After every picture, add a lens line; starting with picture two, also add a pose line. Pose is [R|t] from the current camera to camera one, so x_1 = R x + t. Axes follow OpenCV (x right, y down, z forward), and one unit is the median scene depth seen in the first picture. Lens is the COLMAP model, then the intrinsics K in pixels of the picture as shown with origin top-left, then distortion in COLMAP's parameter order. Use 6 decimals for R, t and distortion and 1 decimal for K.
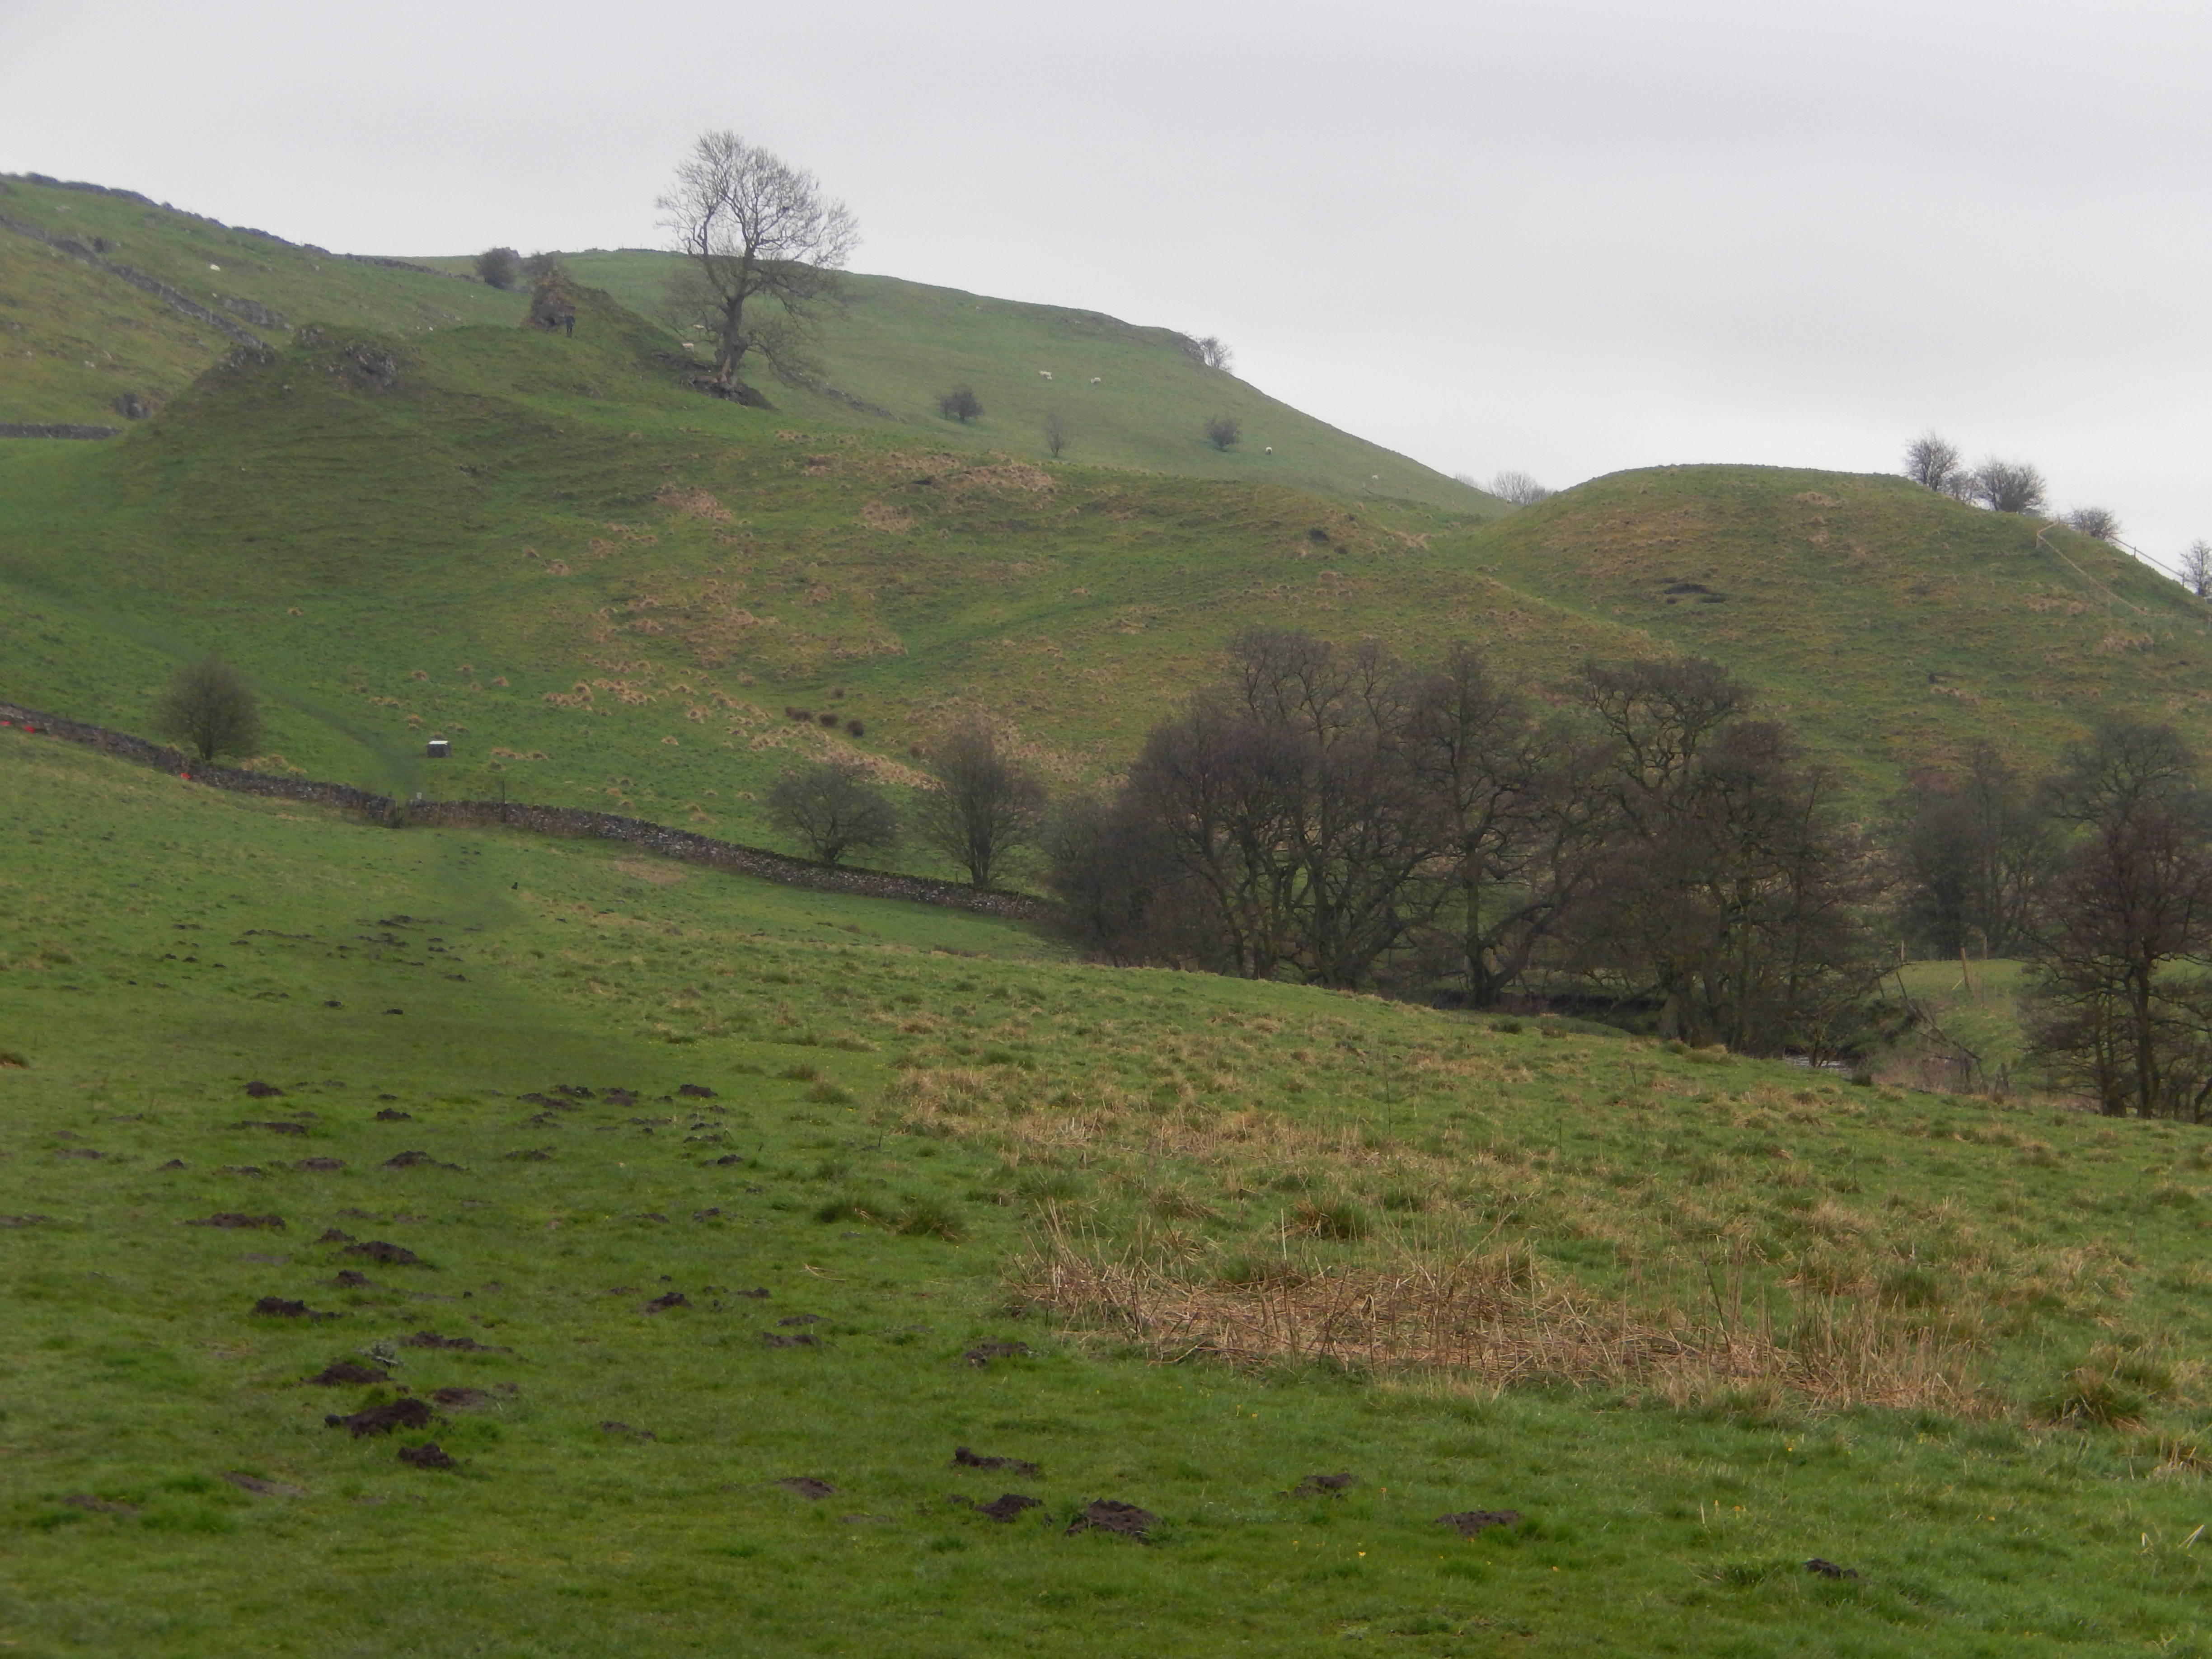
lens RADIAL K [[6324.0, 0, 1106.0], [0, 6324.0, 829.5], [0, 0, 1]] dist [0.010654, -1.982965]
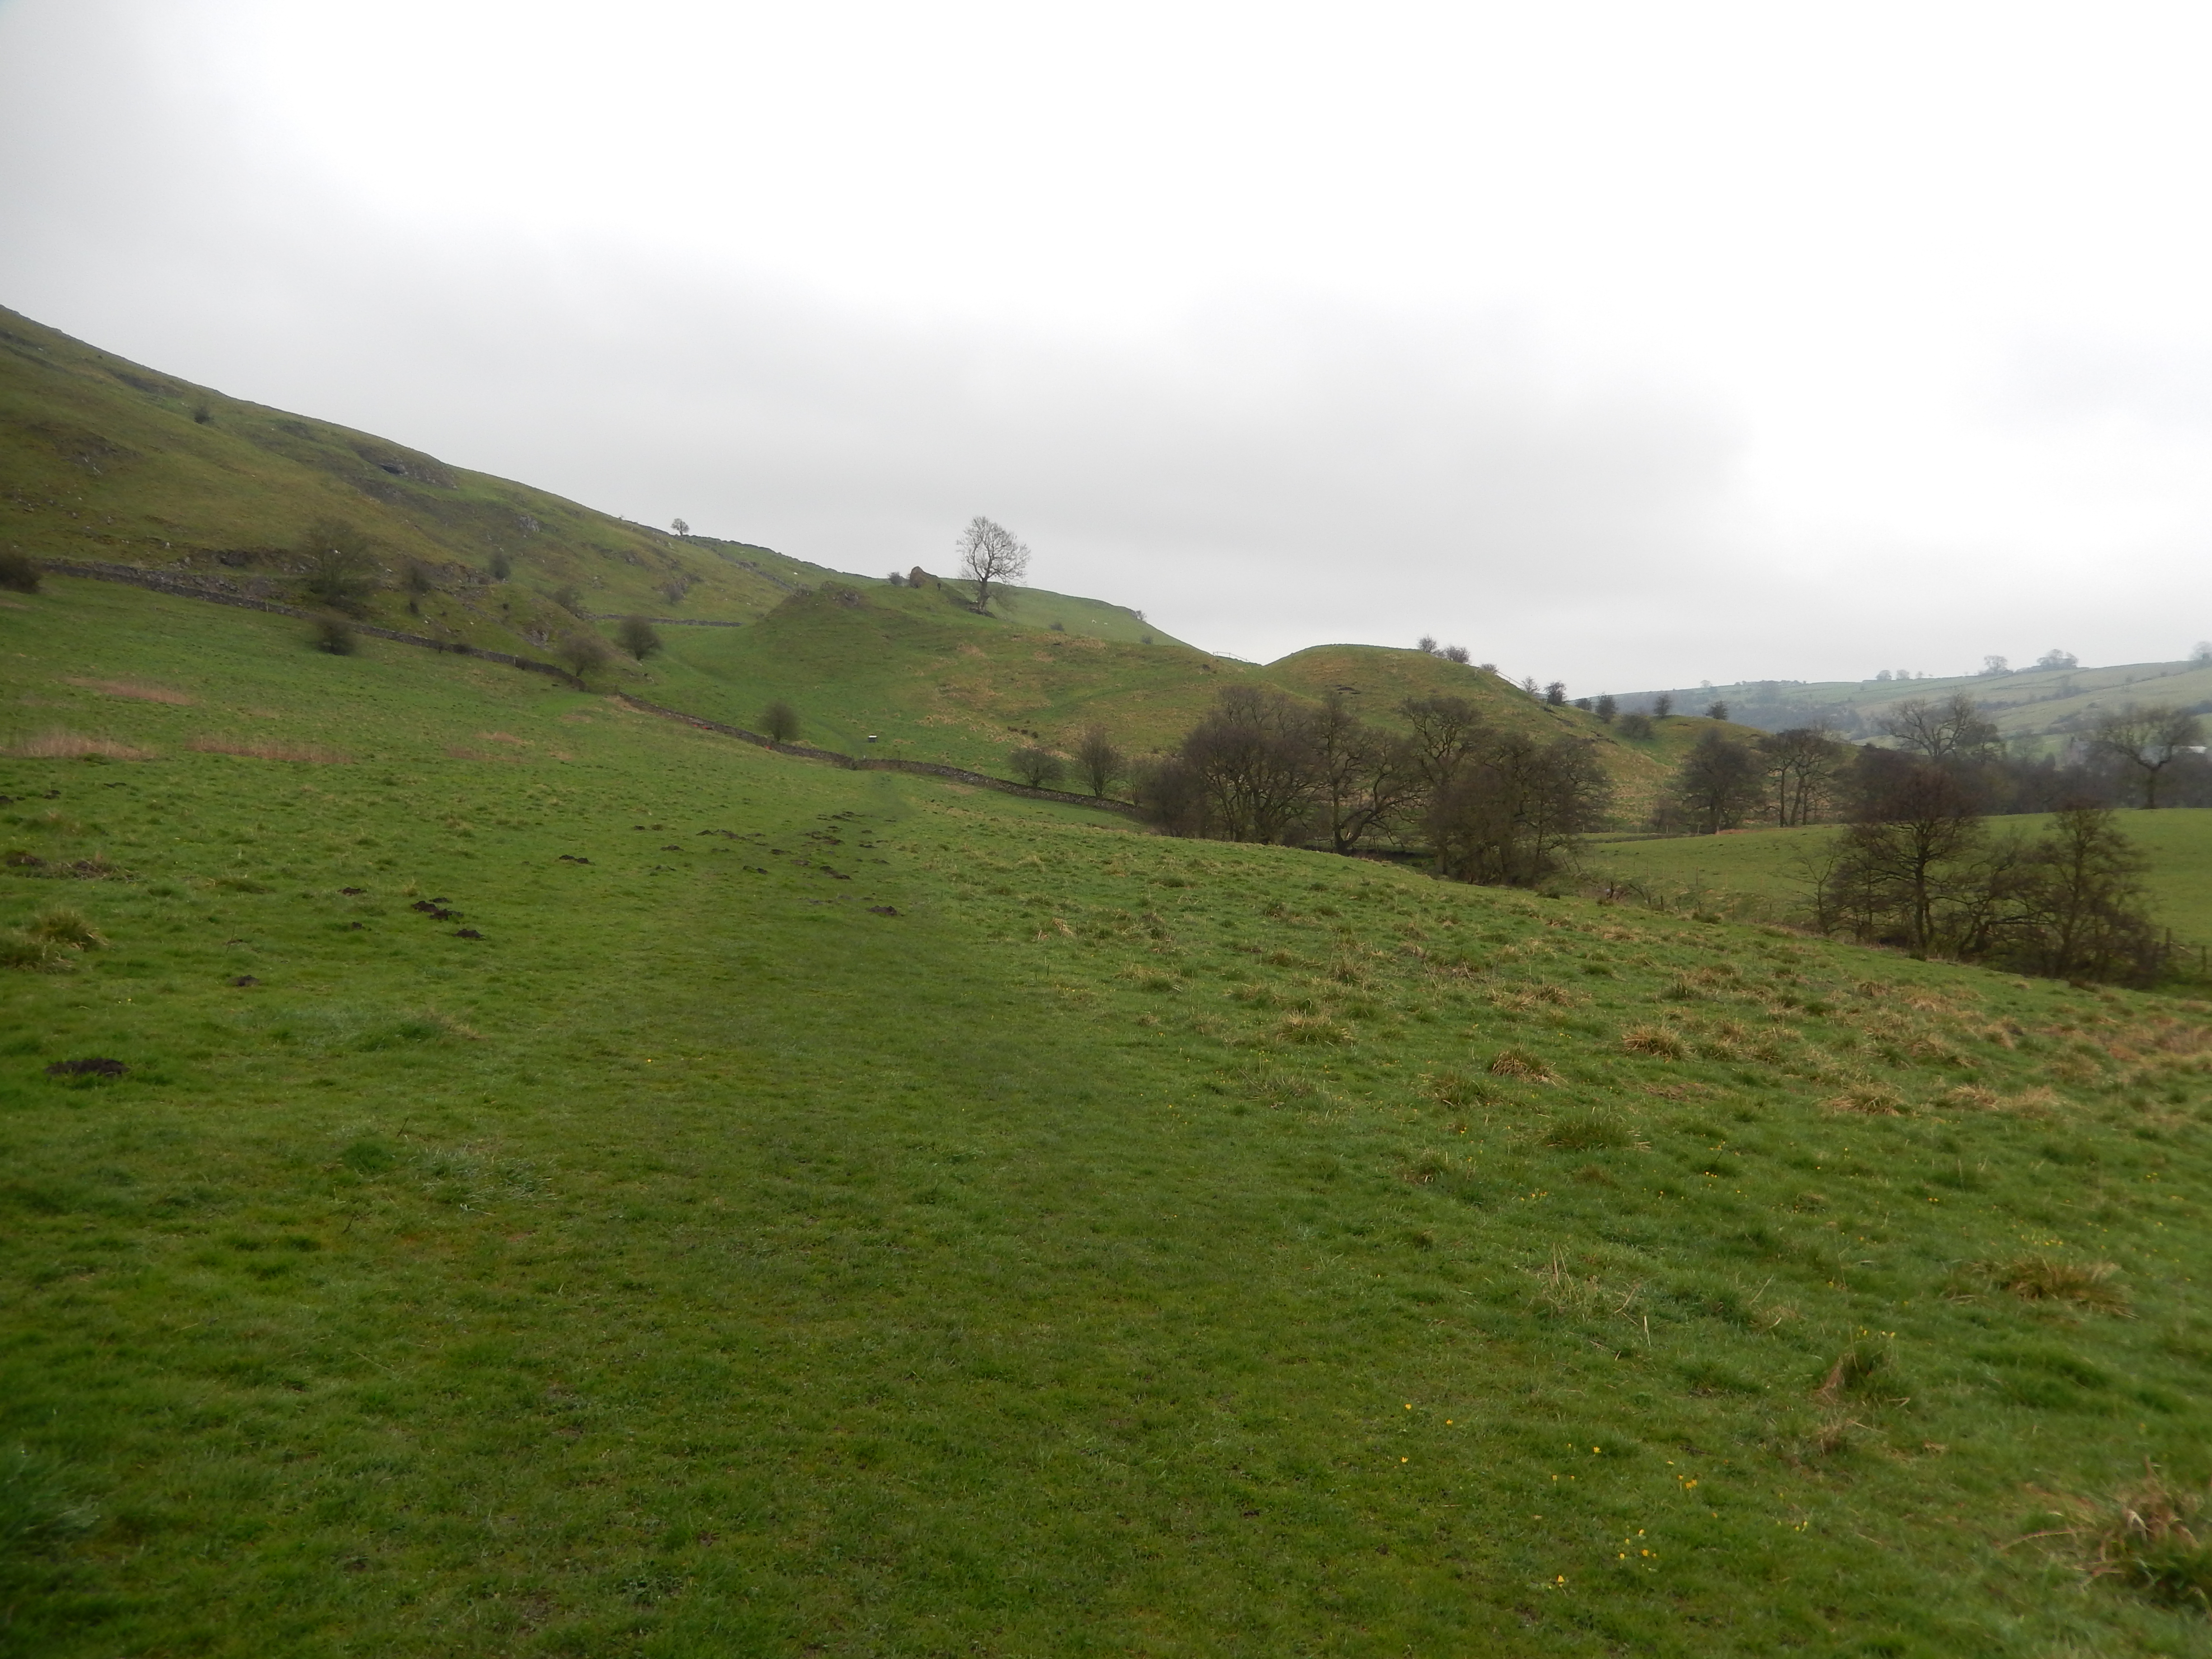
lens RADIAL K [[1741.2, 0, 1112.1], [0, 1741.2, 899.2], [0, 0, 1]] dist [-0.089007, 0.004636]
pose [[0.999452, 0.012584, 0.030615, -0.032727], [-0.014621, 0.997629, 0.067255, 0.002918], [-0.029696, -0.067666, 0.997266, 0.322855]]
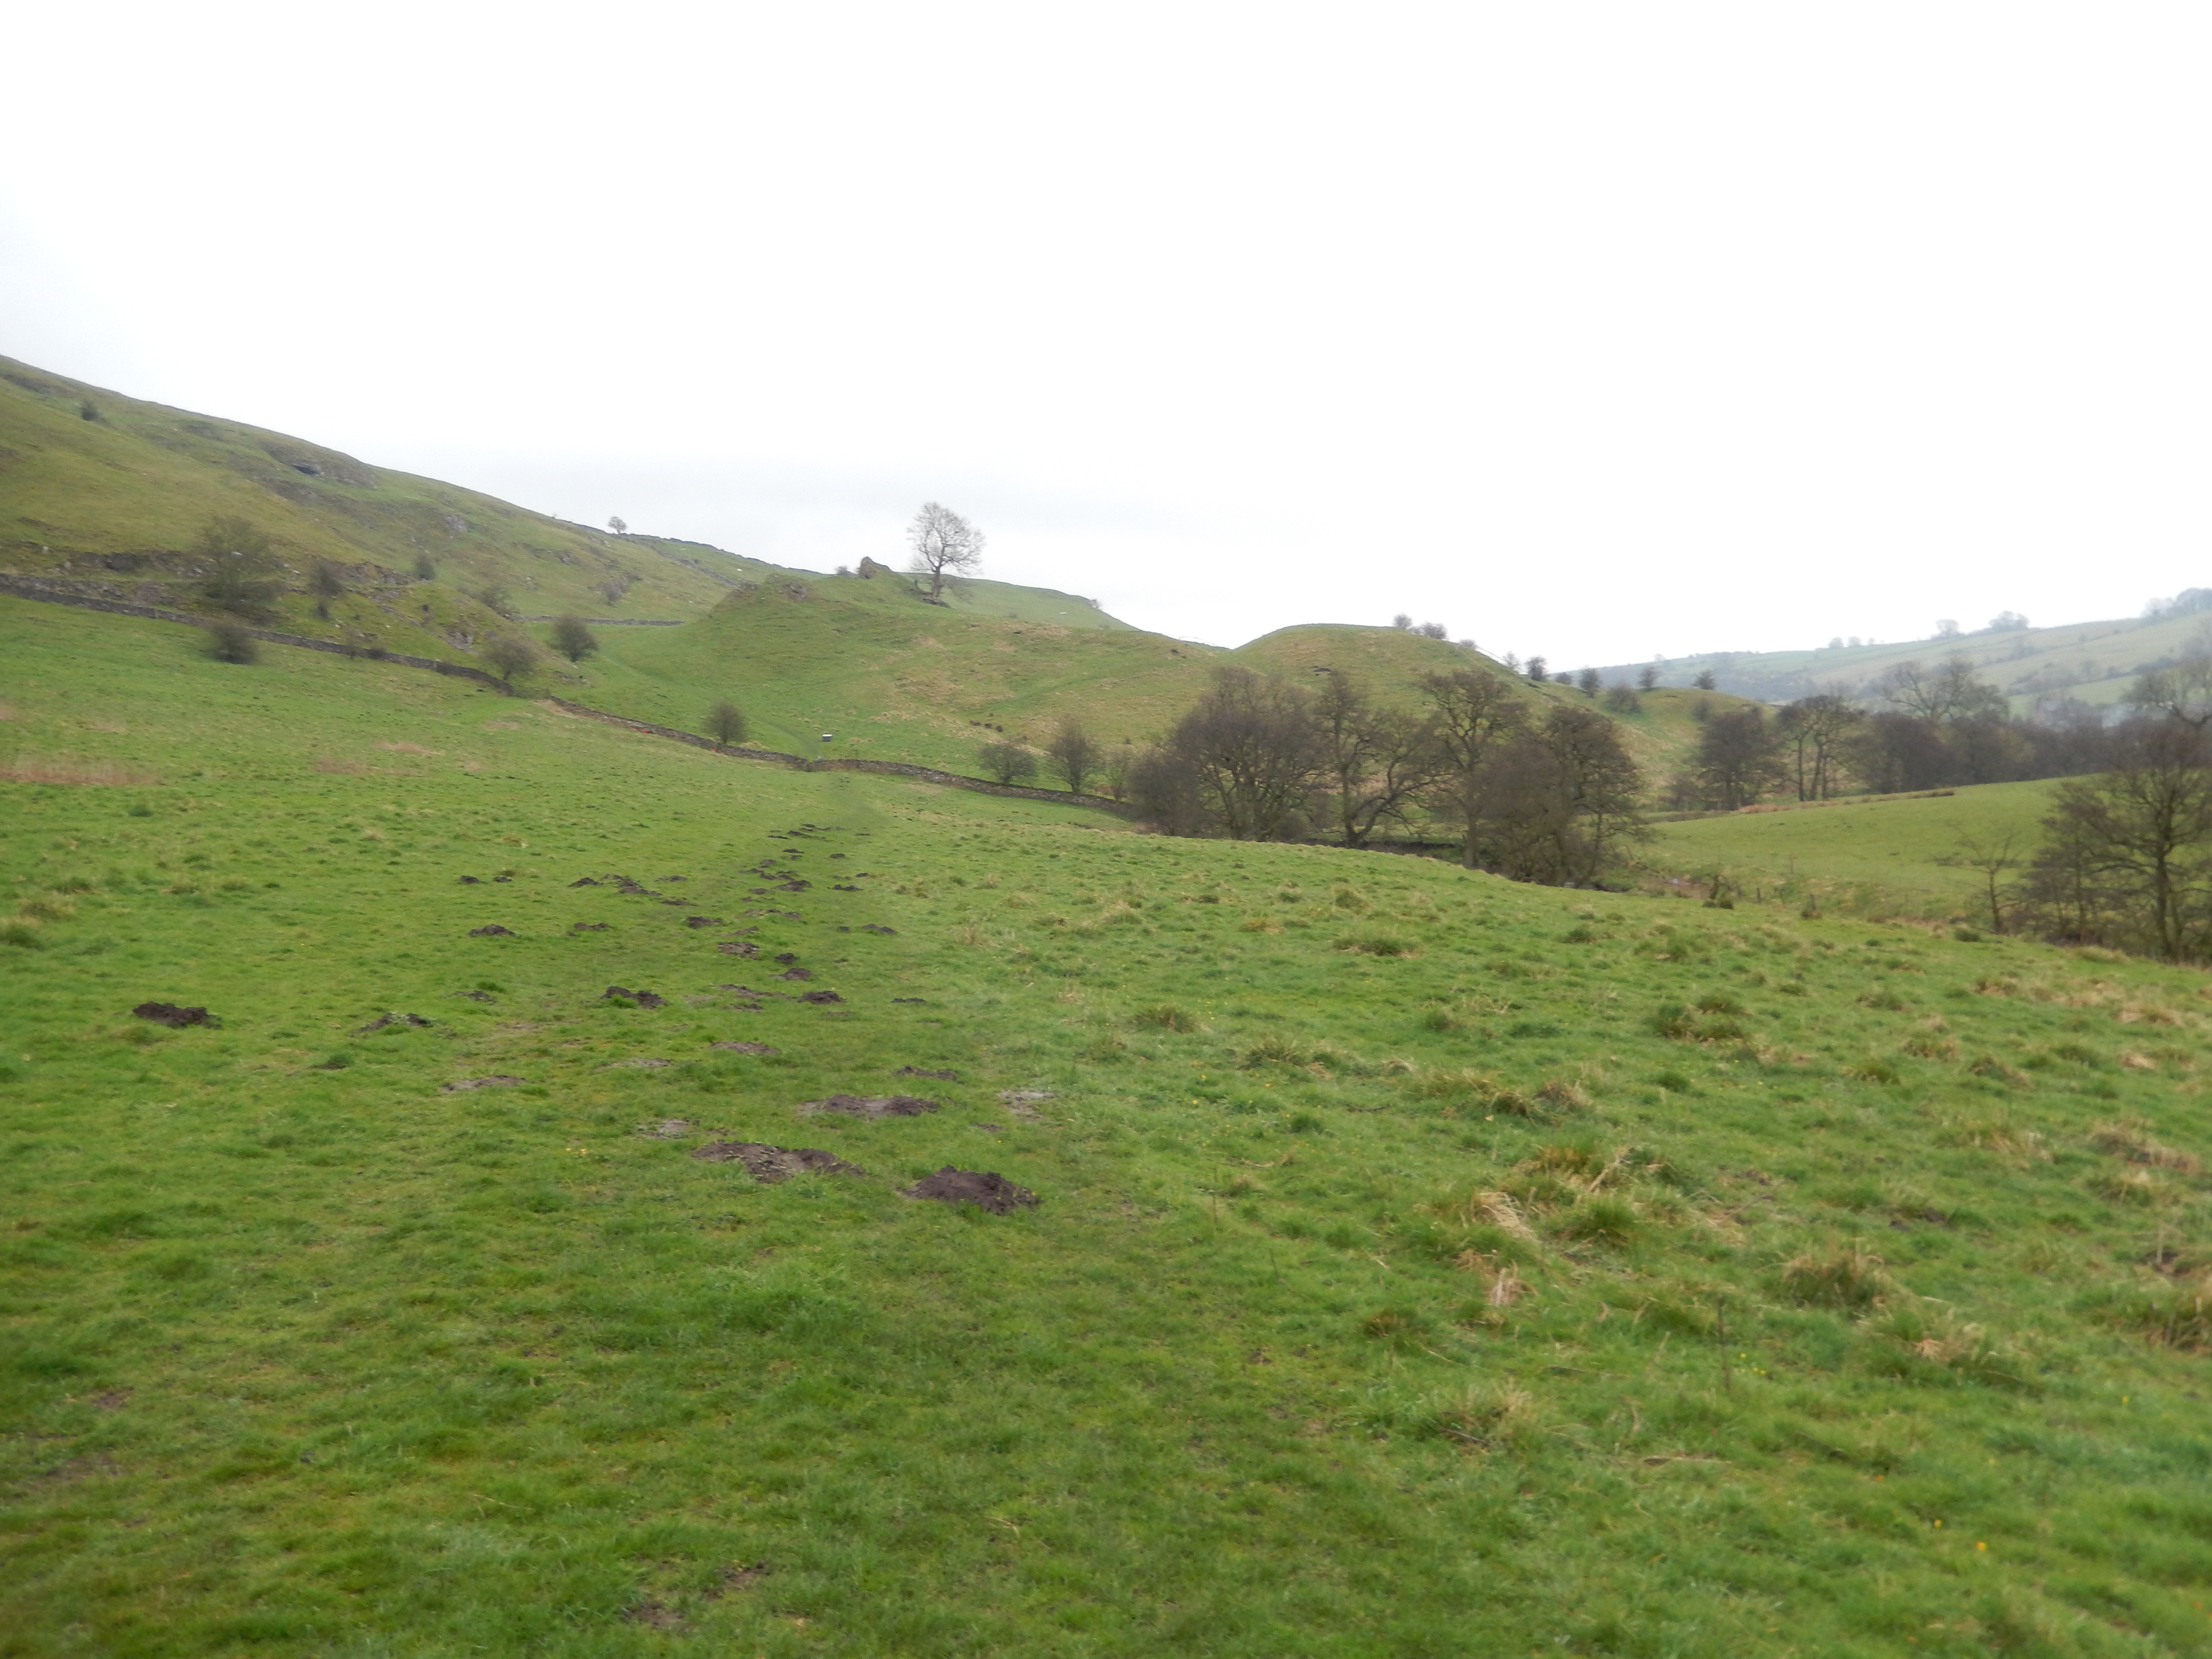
lens RADIAL K [[1709.5, 0, 1100.1], [0, 1709.5, 875.1], [0, 0, 1]] dist [-0.066213, 0.010352]
pose [[0.998423, -0.020946, 0.052077, -0.040830], [0.017881, 0.998119, 0.058636, 0.002618], [-0.053207, -0.057612, 0.996920, 0.382395]]
